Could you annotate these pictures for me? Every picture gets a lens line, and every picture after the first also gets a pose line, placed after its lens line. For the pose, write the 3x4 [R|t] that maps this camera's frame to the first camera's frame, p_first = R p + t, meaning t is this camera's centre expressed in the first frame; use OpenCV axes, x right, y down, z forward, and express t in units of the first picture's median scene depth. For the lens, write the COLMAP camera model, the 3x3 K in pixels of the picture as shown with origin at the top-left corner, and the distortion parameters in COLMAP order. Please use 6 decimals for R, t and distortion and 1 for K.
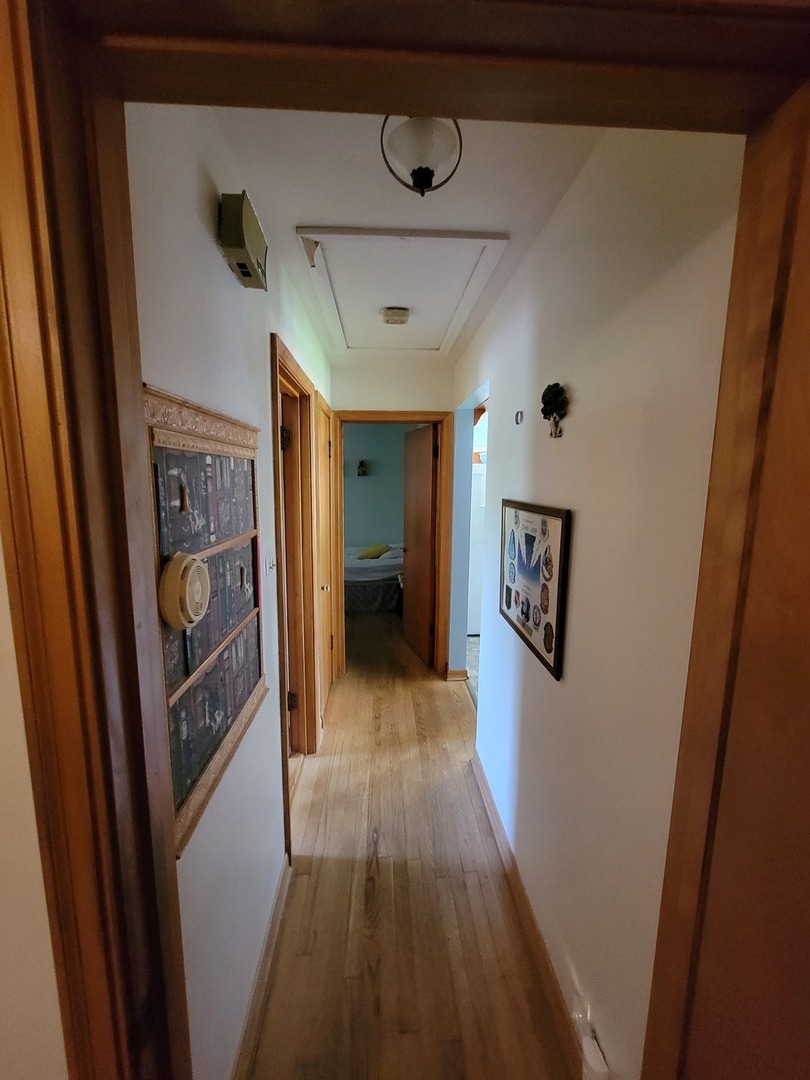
lens RADIAL K [[441.7, 0, 405.4], [0, 441.7, 543.1], [0, 0, 1]] dist [-0.005558, 0.001526]
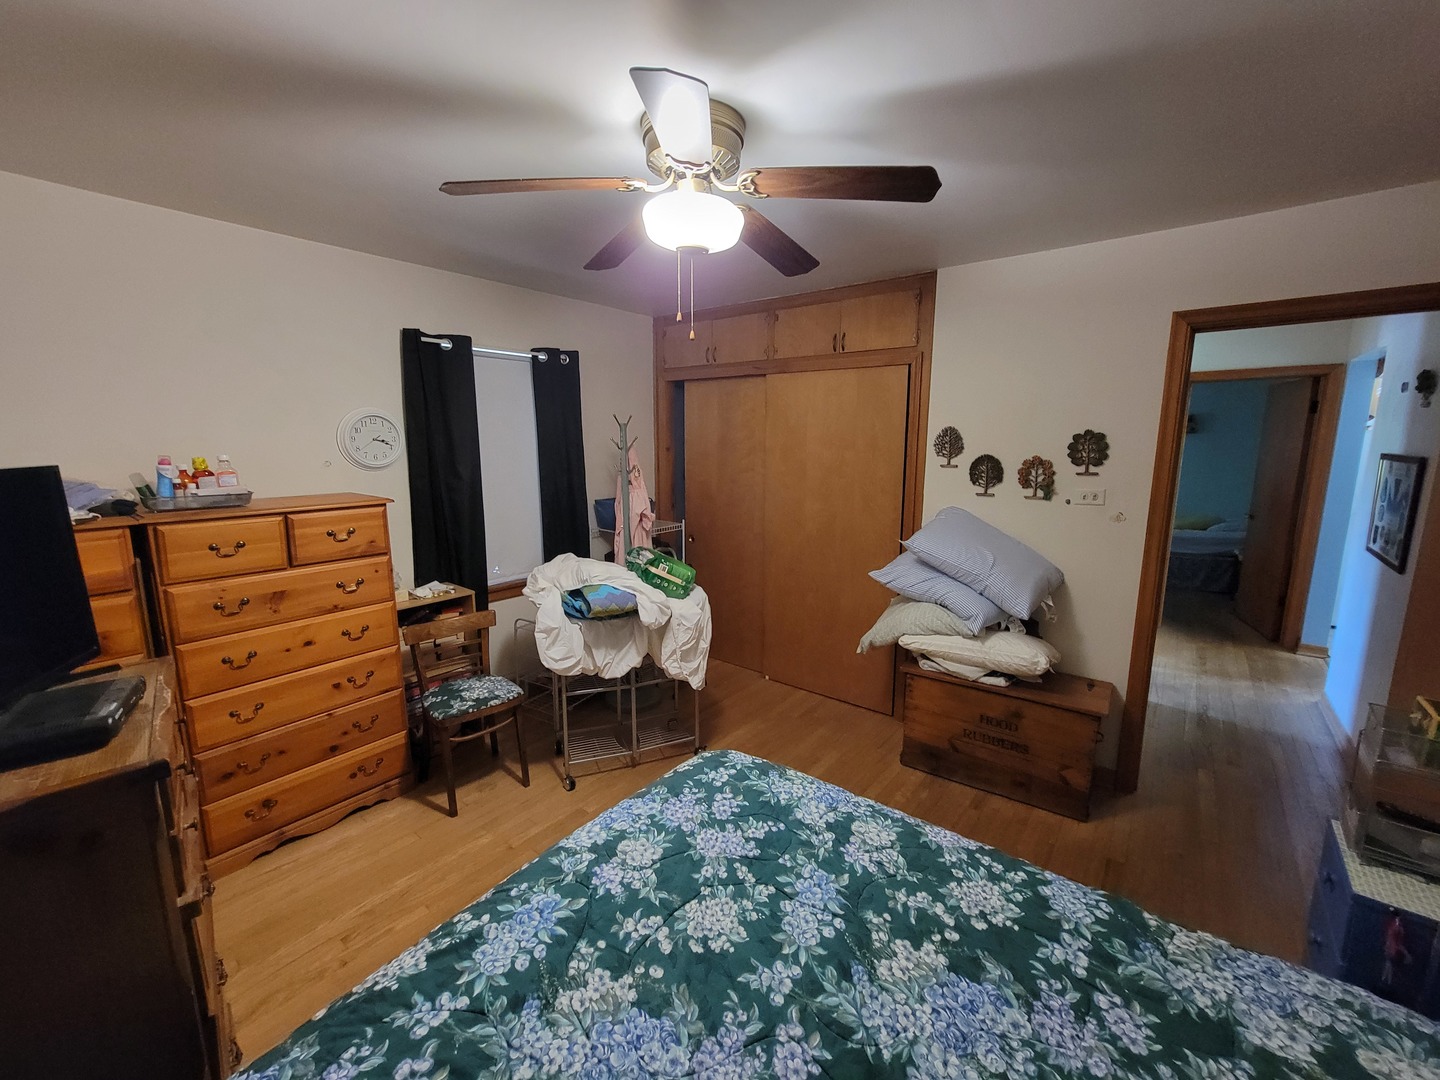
lens RADIAL K [[588.9, 0, 712.5], [0, 588.9, 538.2], [0, 0, 1]] dist [-0.005558, 0.001526]
pose [[0.745063, 0.098861, -0.659627, -0.038803], [-0.082949, 0.995011, 0.055434, 0.125536], [0.661816, 0.013414, 0.749546, -0.908761]]
